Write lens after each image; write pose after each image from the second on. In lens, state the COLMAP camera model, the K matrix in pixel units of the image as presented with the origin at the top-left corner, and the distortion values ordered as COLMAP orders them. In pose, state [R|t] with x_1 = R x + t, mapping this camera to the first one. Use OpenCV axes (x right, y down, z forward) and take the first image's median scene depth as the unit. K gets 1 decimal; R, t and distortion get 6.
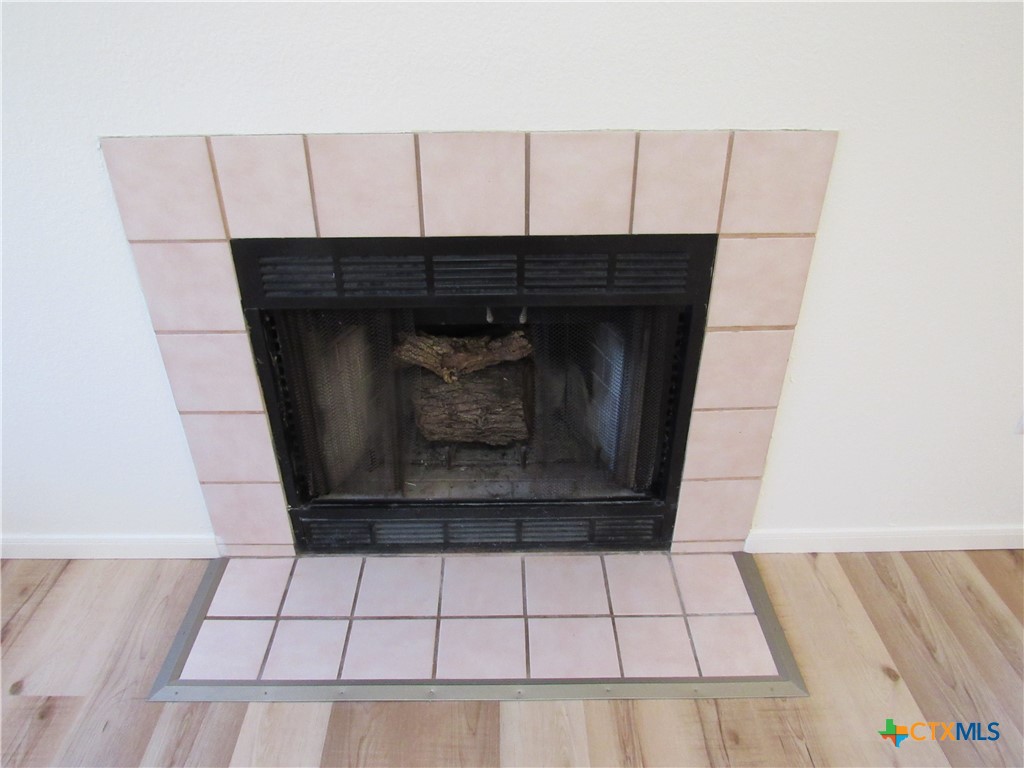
lens RADIAL K [[725.4, 0, 511.5], [0, 725.4, 384.1], [0, 0, 1]] dist [-0.029786, 0.001128]
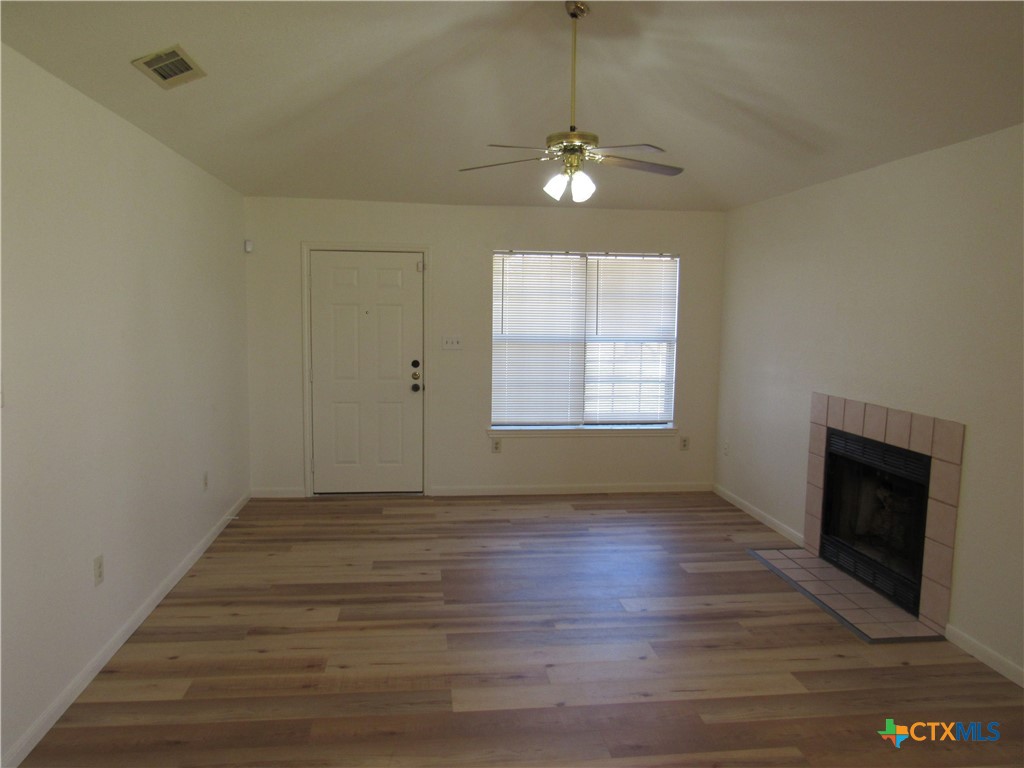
lens RADIAL K [[725.4, 0, 493.3], [0, 725.4, 397.3], [0, 0, 1]] dist [-0.029786, 0.001128]
pose [[0.086763, 0.123511, -0.988543, 2.310030], [-0.529831, 0.846034, 0.059203, 0.251393], [0.843653, 0.518624, 0.138844, -0.680000]]
